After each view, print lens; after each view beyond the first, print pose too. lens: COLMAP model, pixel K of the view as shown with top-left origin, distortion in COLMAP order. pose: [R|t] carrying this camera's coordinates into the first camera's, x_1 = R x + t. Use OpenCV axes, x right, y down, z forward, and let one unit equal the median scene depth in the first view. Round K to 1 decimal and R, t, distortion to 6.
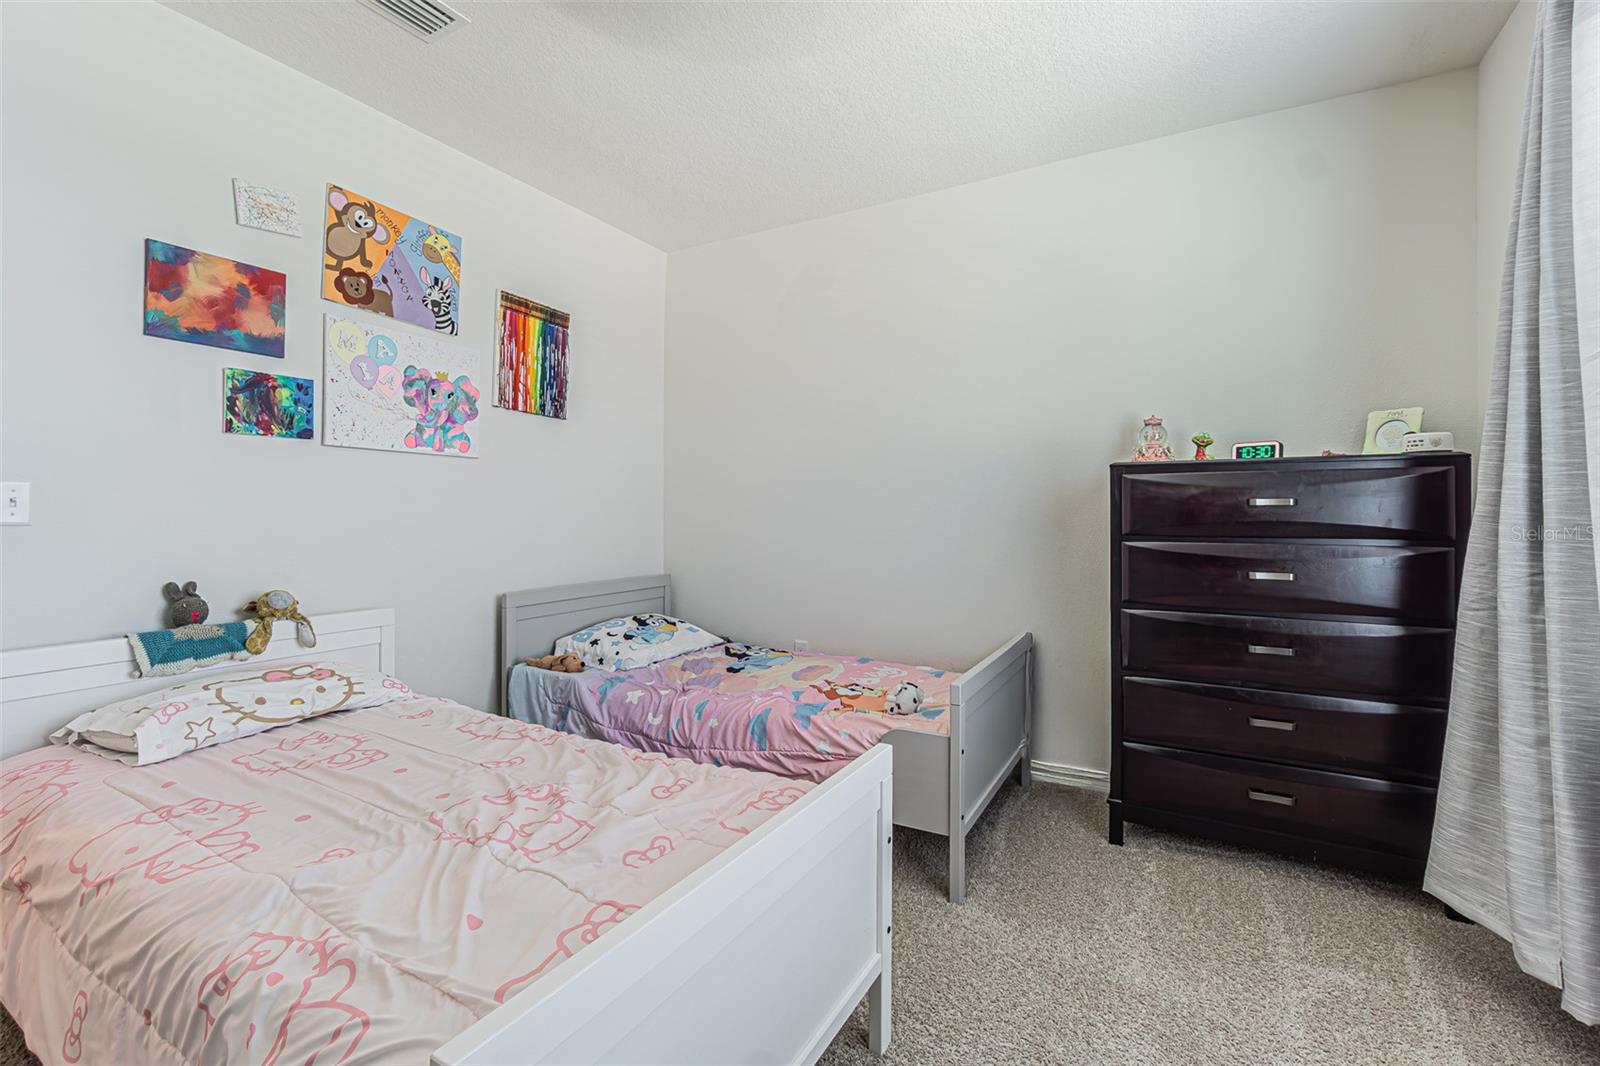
lens RADIAL K [[699.4, 0, 787.5], [0, 699.4, 501.6], [0, 0, 1]] dist [-0.001544, 0.000414]
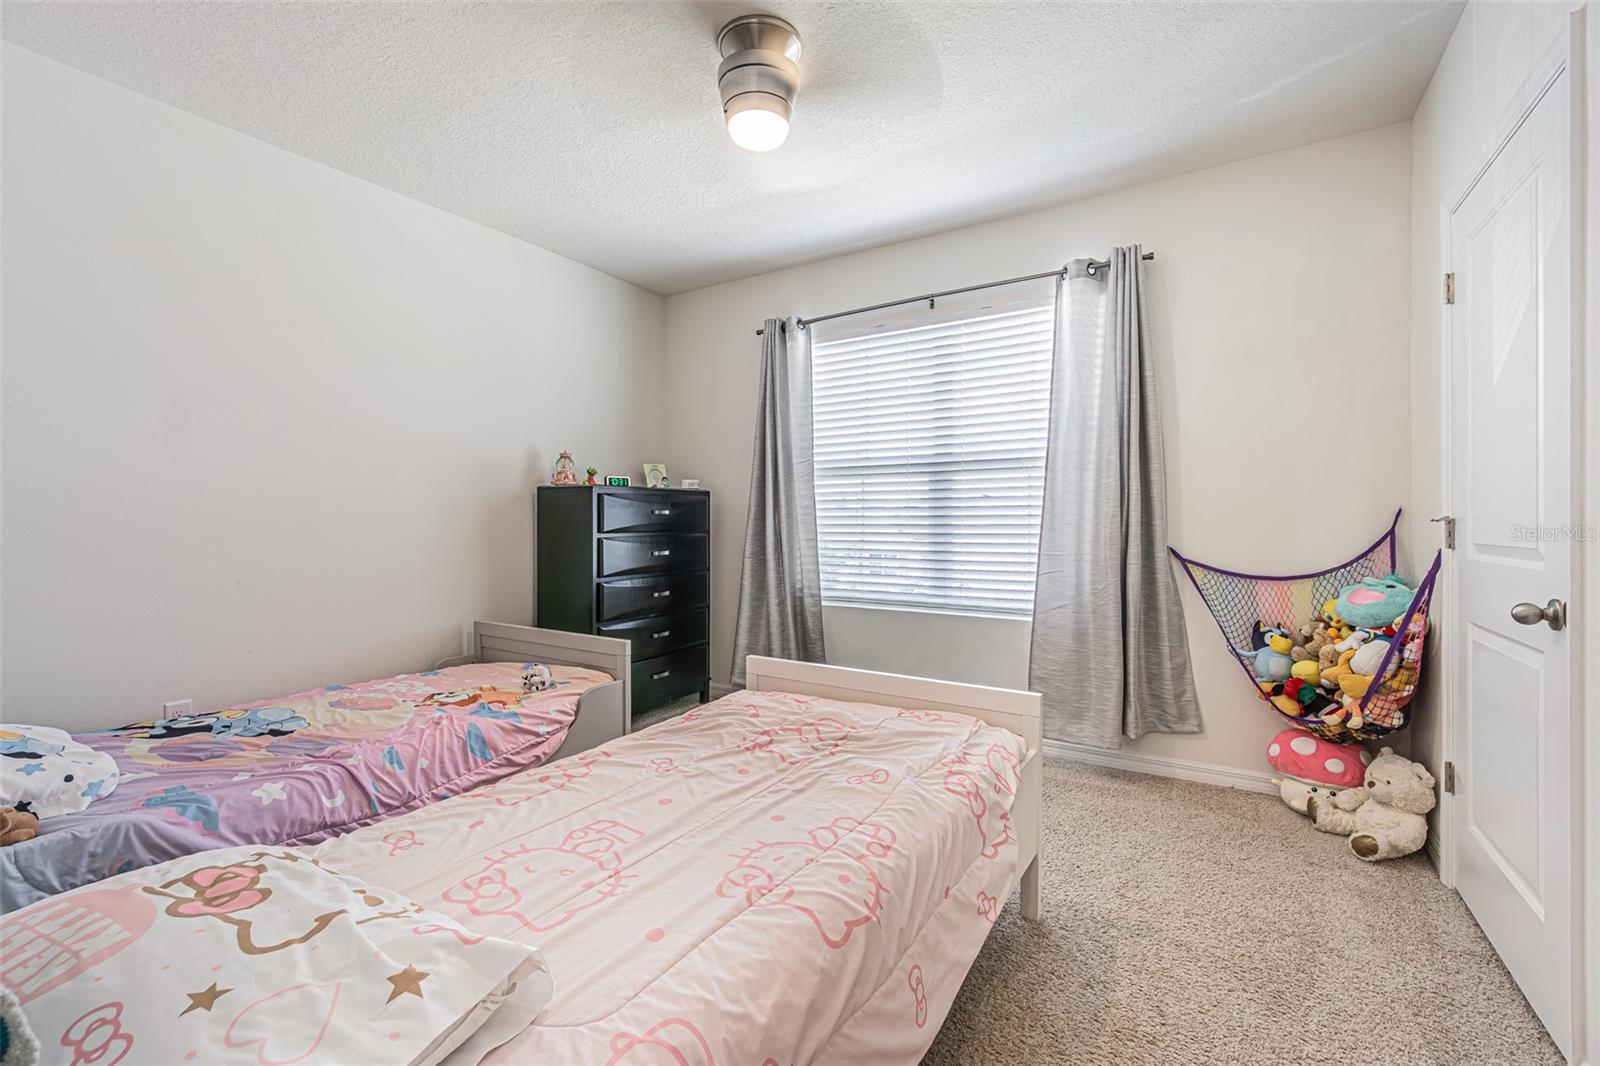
lens RADIAL K [[686.8, 0, 788.6], [0, 686.8, 529.3], [0, 0, 1]] dist [-0.003113, -0.000404]
pose [[0.038516, -0.016359, 0.999124, -0.972974], [-0.015228, 0.999740, 0.016956, 0.008771], [-0.999142, -0.015868, 0.038257, 0.550392]]
